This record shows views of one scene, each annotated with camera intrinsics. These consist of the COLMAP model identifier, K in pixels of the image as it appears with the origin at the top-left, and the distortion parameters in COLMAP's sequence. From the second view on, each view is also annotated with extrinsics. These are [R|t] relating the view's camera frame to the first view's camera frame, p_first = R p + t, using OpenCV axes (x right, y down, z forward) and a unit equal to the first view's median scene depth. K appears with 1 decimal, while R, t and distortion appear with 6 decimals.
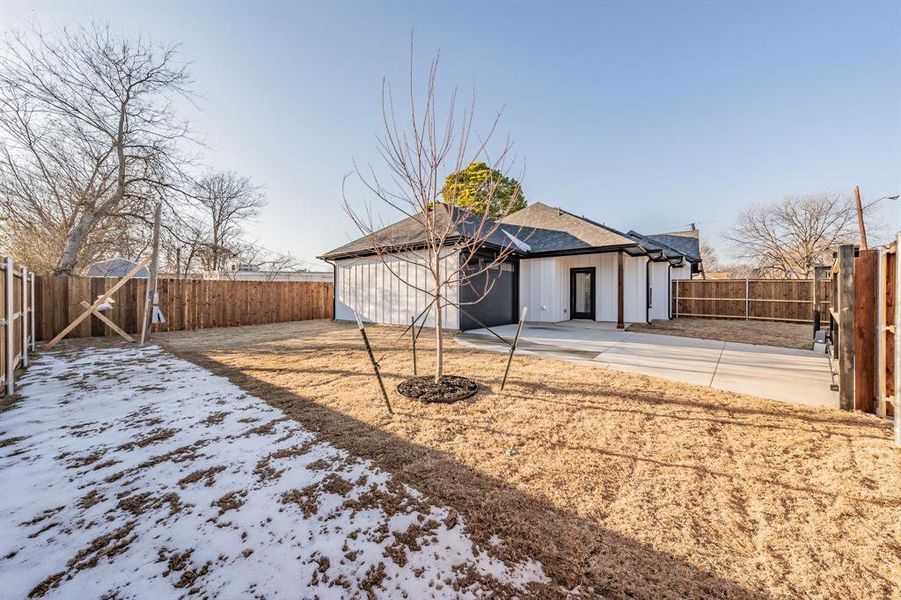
lens RADIAL K [[306.7, 0, 448.4], [0, 306.7, 299.4], [0, 0, 1]] dist [0.001691, -0.000005]
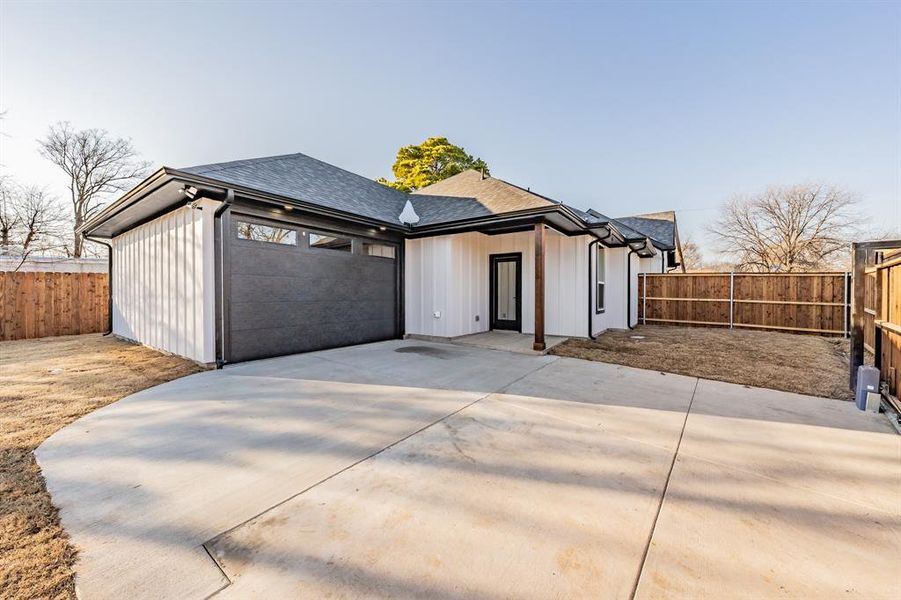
lens RADIAL K [[333.1, 0, 454.5], [0, 333.1, 298.1], [0, 0, 1]] dist [-0.001893, 0.000029]
pose [[0.996750, -0.000946, 0.080546, 0.239633], [0.000710, 0.999995, 0.002967, -0.006936], [-0.080549, -0.002900, 0.996746, 0.251649]]
